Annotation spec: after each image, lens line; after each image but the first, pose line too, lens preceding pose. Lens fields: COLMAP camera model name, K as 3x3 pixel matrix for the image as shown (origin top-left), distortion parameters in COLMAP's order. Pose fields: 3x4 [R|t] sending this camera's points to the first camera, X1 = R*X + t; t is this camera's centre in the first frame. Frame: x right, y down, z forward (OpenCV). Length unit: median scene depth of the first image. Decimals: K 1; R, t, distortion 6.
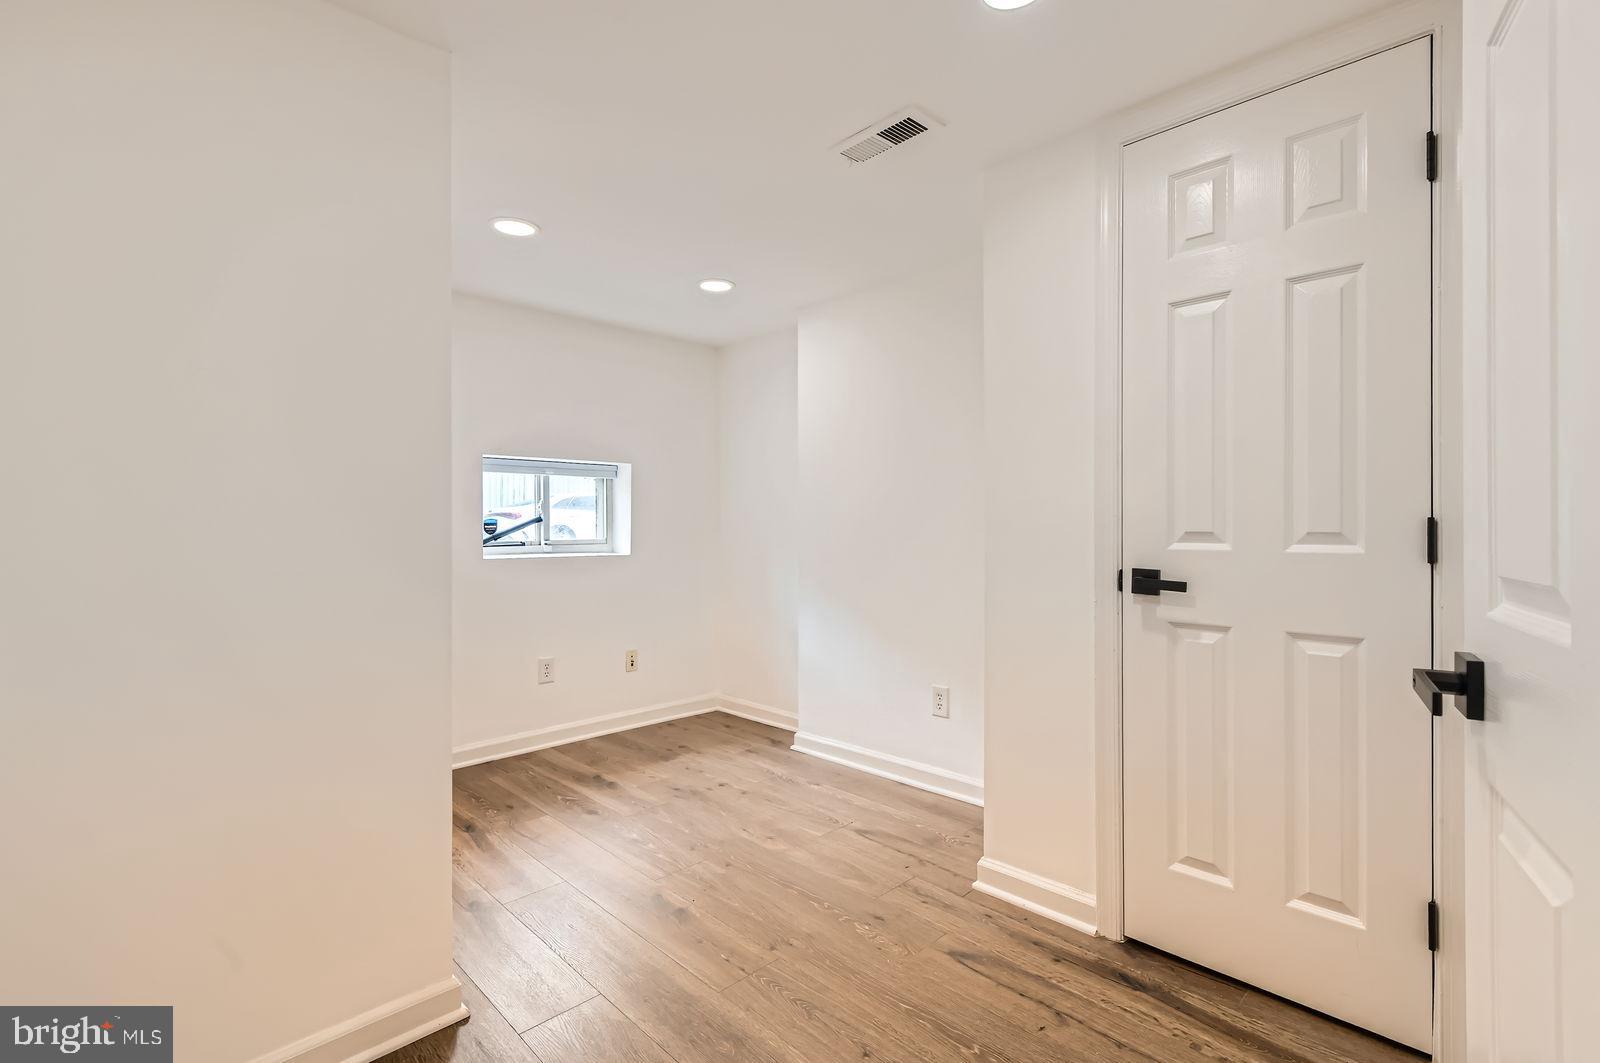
lens RADIAL K [[747.5, 0, 808.8], [0, 747.5, 529.7], [0, 0, 1]] dist [0.003658, -0.000605]
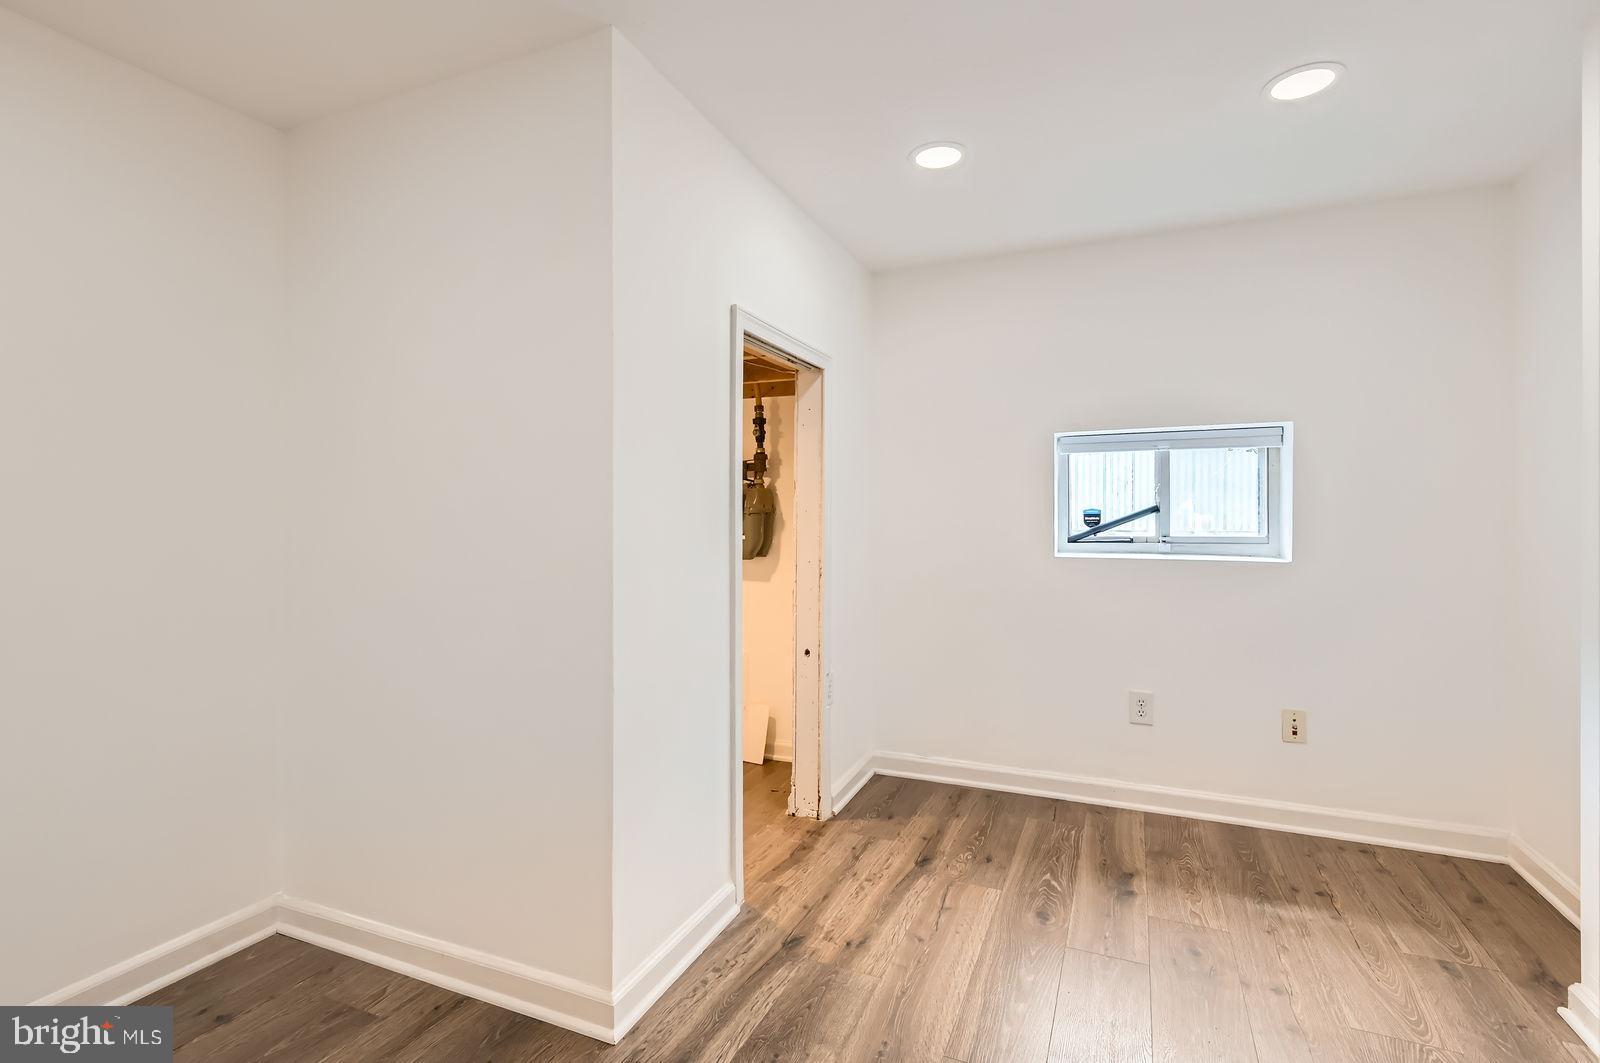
lens RADIAL K [[747.5, 0, 805.6], [0, 747.5, 517.5], [0, 0, 1]] dist [0.003658, -0.000605]
pose [[0.365278, 0.003748, -0.930891, 0.227400], [-0.006760, 0.999976, 0.001374, -0.003700], [0.930874, 0.005791, 0.365295, 0.400442]]
